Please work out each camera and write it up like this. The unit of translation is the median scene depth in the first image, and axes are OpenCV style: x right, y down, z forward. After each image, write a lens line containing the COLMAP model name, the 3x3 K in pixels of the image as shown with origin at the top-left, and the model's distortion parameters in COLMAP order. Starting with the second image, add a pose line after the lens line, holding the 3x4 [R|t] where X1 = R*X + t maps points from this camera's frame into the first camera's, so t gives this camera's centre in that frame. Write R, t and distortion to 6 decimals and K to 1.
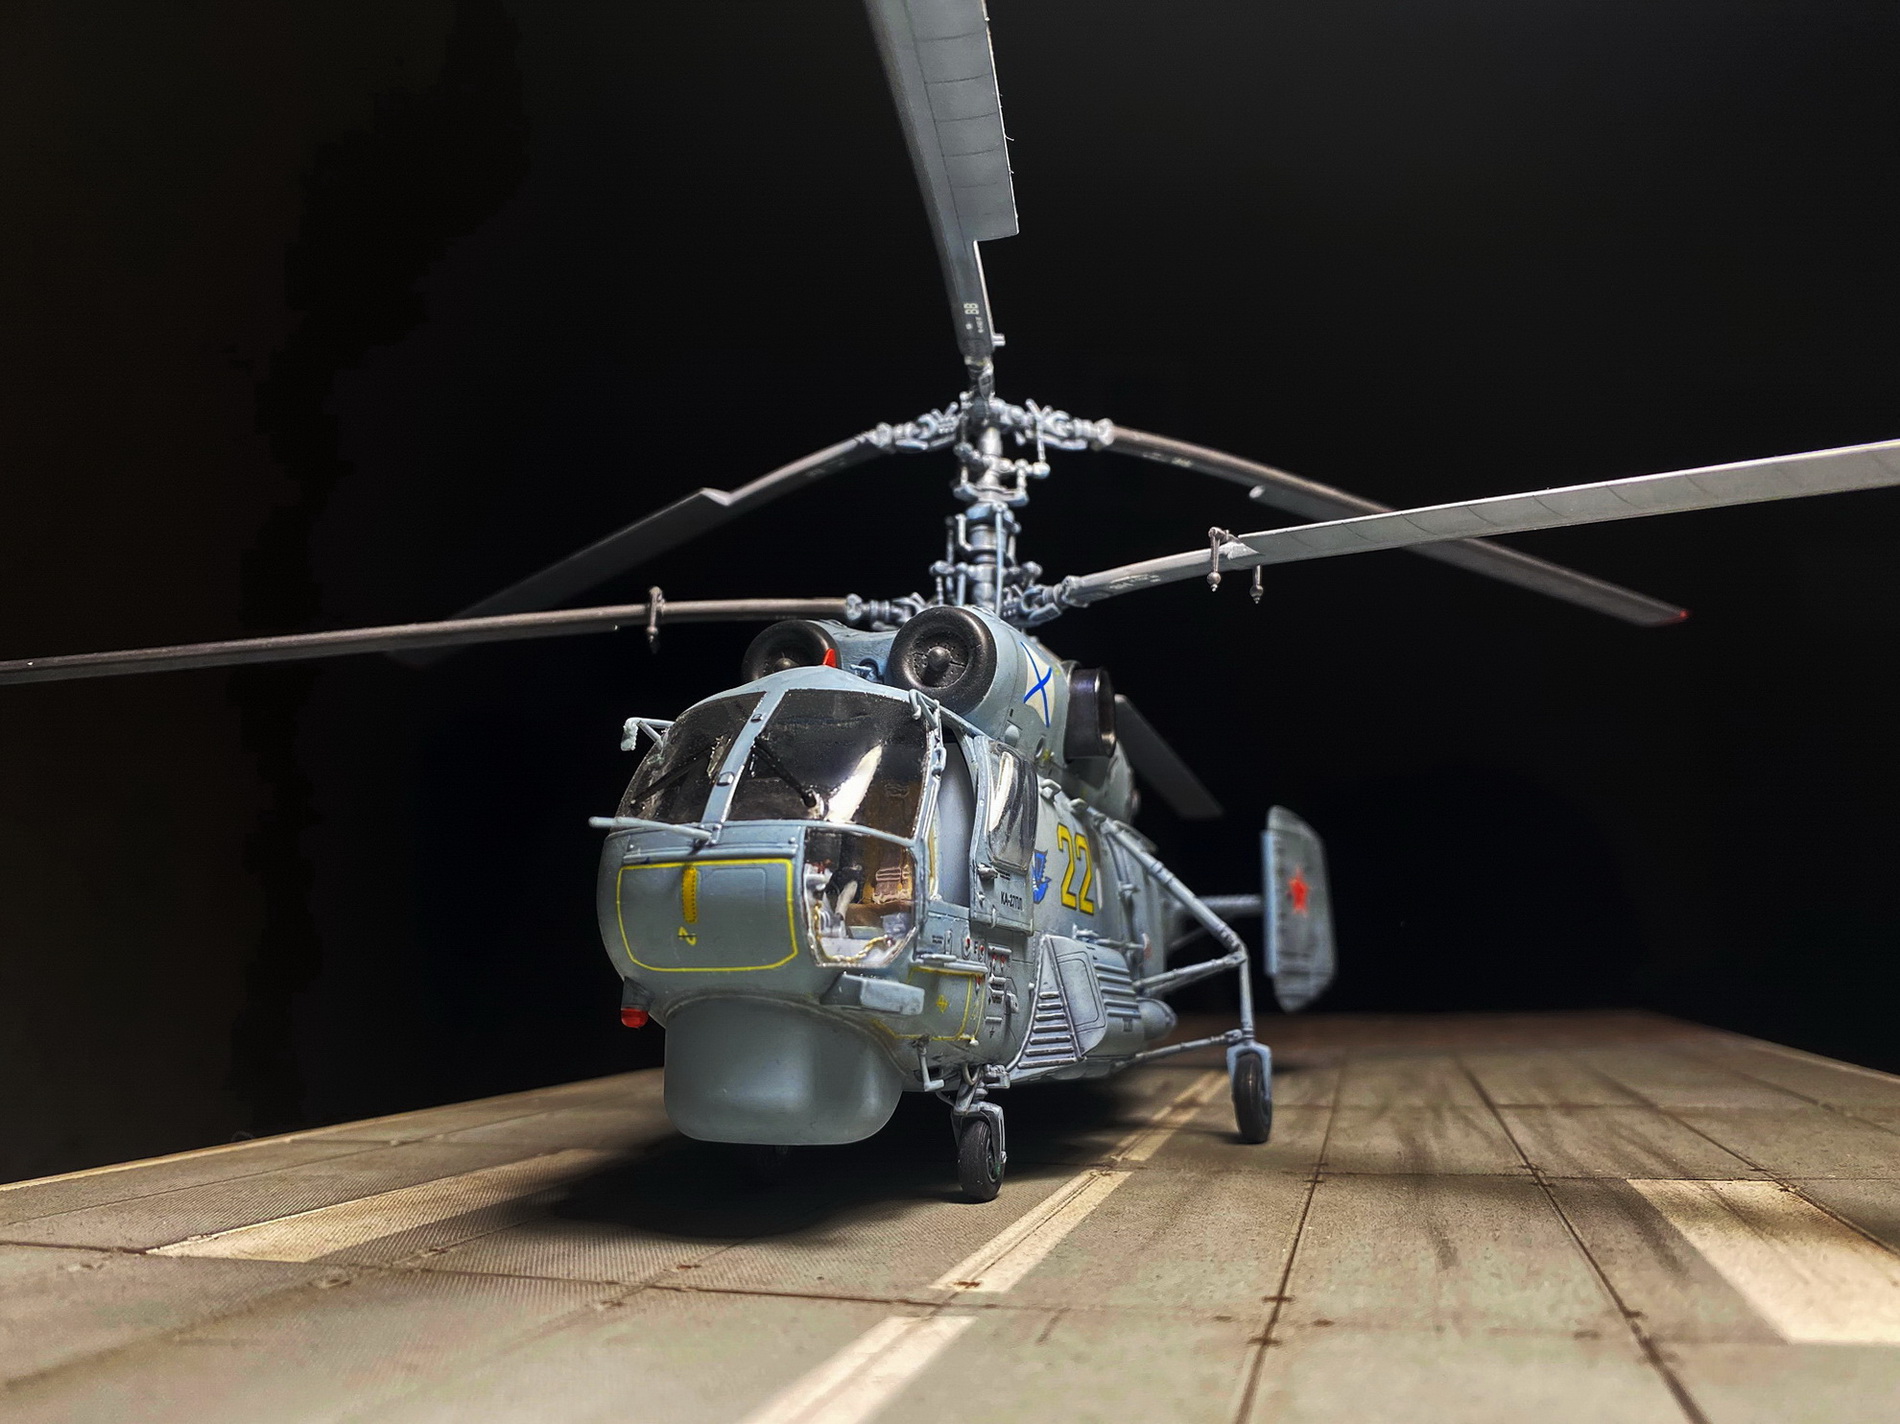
lens RADIAL K [[1520.2, 0, 950.0], [0, 1520.2, 712.0], [0, 0, 1]] dist [0.049824, -0.002843]
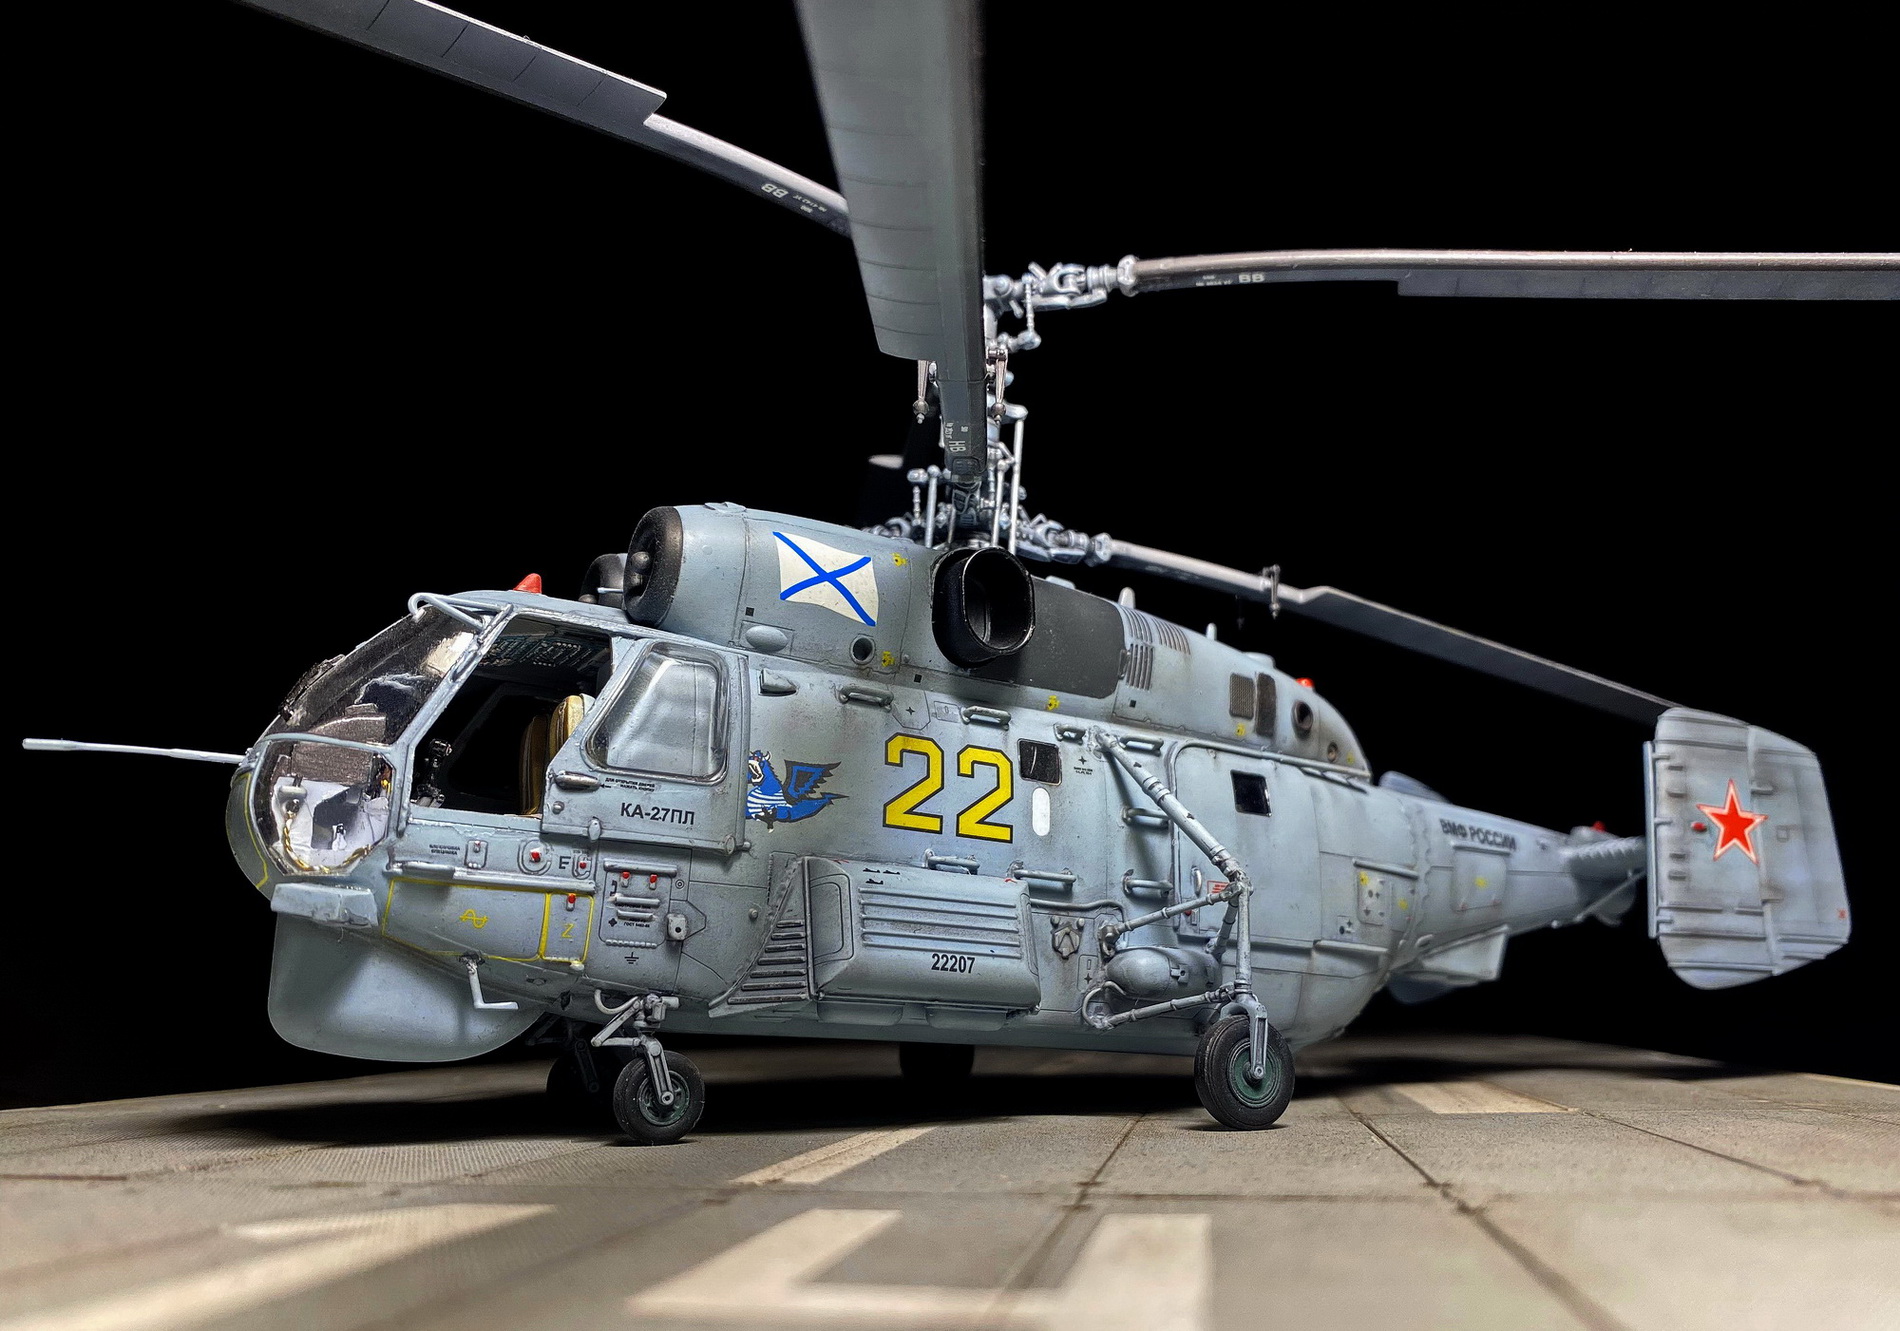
lens RADIAL K [[1523.1, 0, 977.4], [0, 1523.1, 721.6], [0, 0, 1]] dist [0.038004, -0.103632]
pose [[0.767057, -0.124536, -0.629377, 0.708066], [0.105904, 0.992100, -0.067238, 0.141213], [0.632778, -0.015079, 0.774186, 0.395113]]
